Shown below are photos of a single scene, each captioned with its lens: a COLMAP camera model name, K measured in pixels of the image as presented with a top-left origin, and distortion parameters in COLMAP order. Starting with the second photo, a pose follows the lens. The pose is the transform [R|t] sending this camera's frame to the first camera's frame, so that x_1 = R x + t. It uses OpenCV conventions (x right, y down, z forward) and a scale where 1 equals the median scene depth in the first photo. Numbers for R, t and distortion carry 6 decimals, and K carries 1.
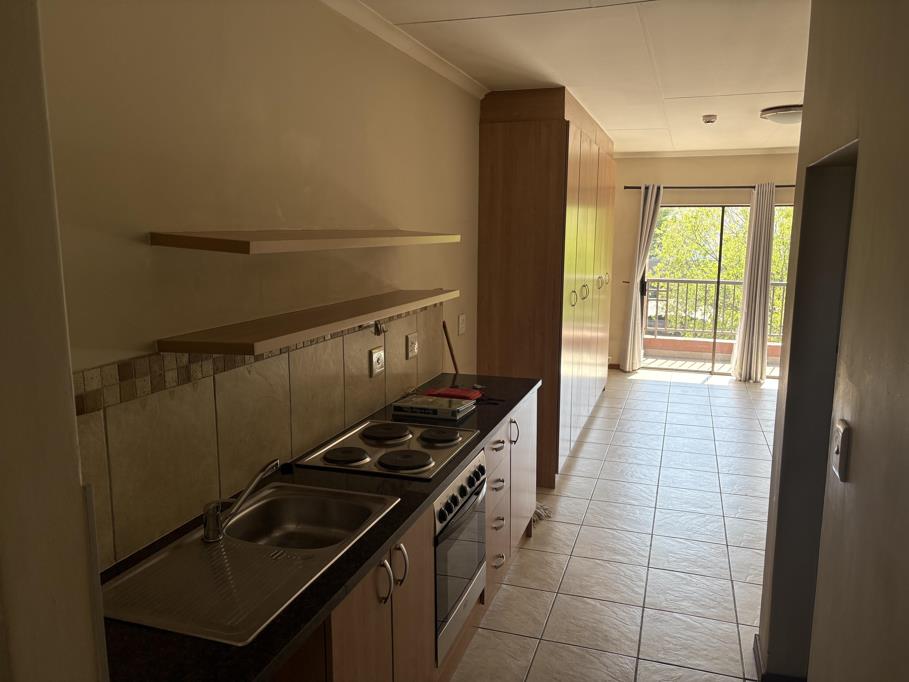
lens RADIAL K [[683.4, 0, 452.2], [0, 683.4, 344.1], [0, 0, 1]] dist [0.048752, -0.048520]
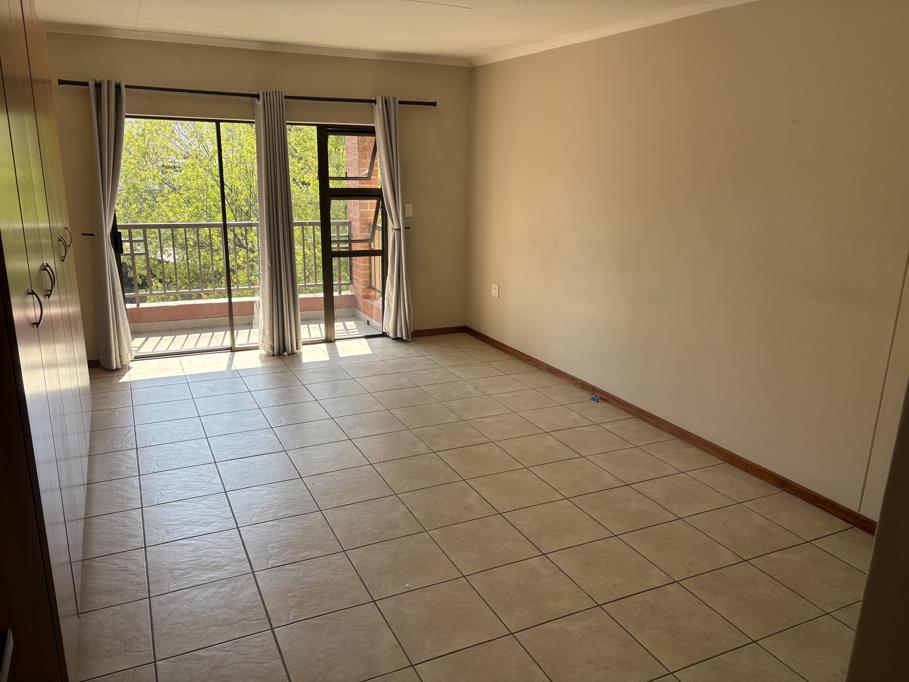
lens RADIAL K [[683.4, 0, 452.2], [0, 683.4, 344.1], [0, 0, 1]] dist [0.048752, -0.048520]
pose [[0.716339, -0.173451, 0.675850, 0.042944], [0.102014, 0.984236, 0.144470, -0.049700], [-0.690255, -0.034543, 0.722742, 0.300853]]
